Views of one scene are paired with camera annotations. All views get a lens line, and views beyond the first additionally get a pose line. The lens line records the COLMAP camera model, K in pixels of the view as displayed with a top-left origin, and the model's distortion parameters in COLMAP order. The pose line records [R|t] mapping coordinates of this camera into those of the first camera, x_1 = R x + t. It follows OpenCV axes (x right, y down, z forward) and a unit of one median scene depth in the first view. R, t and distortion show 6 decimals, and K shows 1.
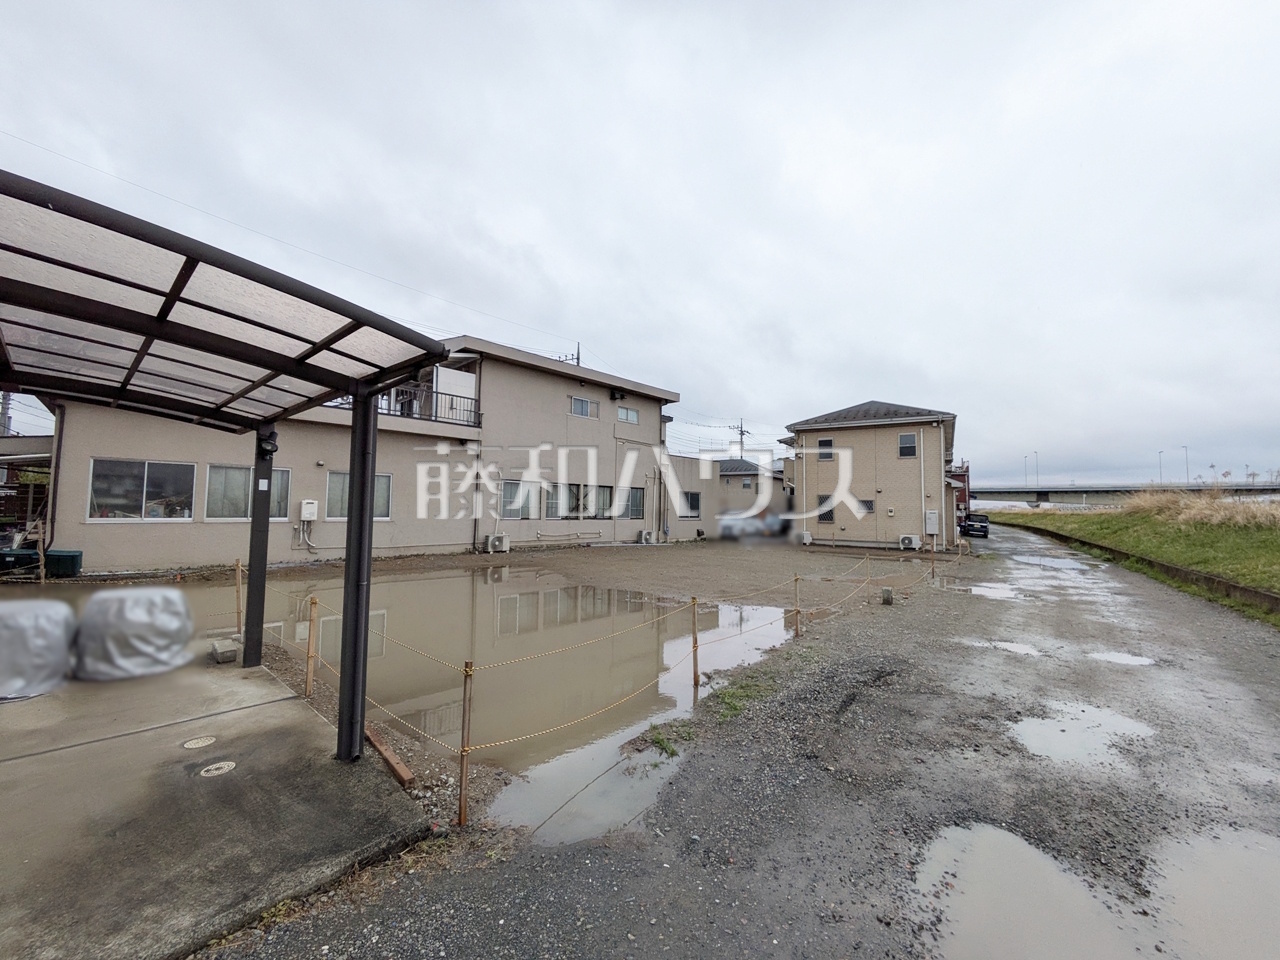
lens RADIAL K [[503.1, 0, 640.0], [0, 503.1, 480.0], [0, 0, 1]] dist [0.000306, 0.000552]
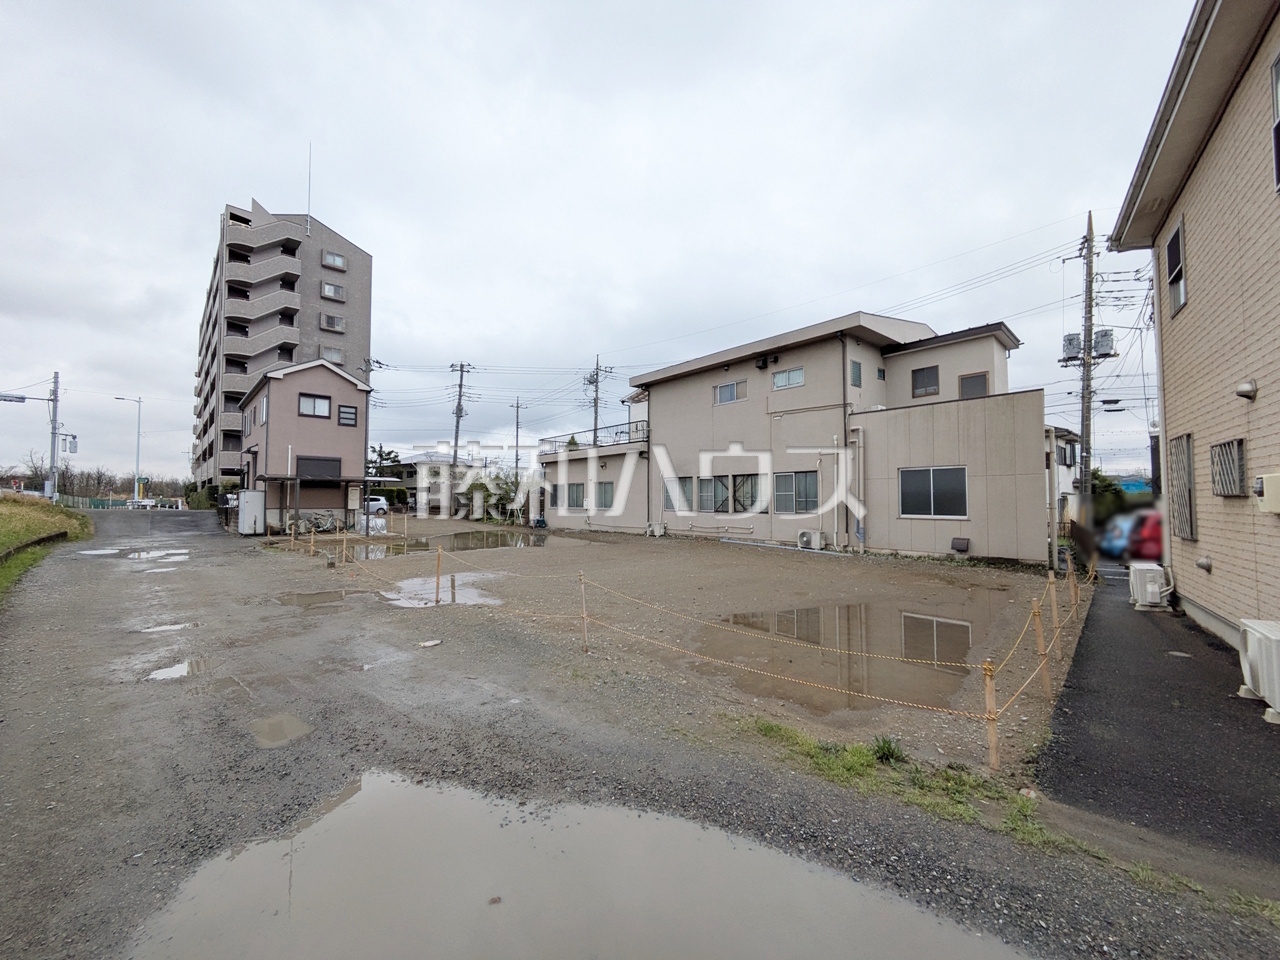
lens RADIAL K [[503.1, 0, 640.0], [0, 503.1, 480.0], [0, 0, 1]] dist [0.000306, 0.000552]
pose [[-0.093117, -0.056890, -0.994029, 0.943145], [0.054383, 0.996585, -0.062131, 0.076279], [0.994169, -0.059844, -0.089706, 1.044597]]
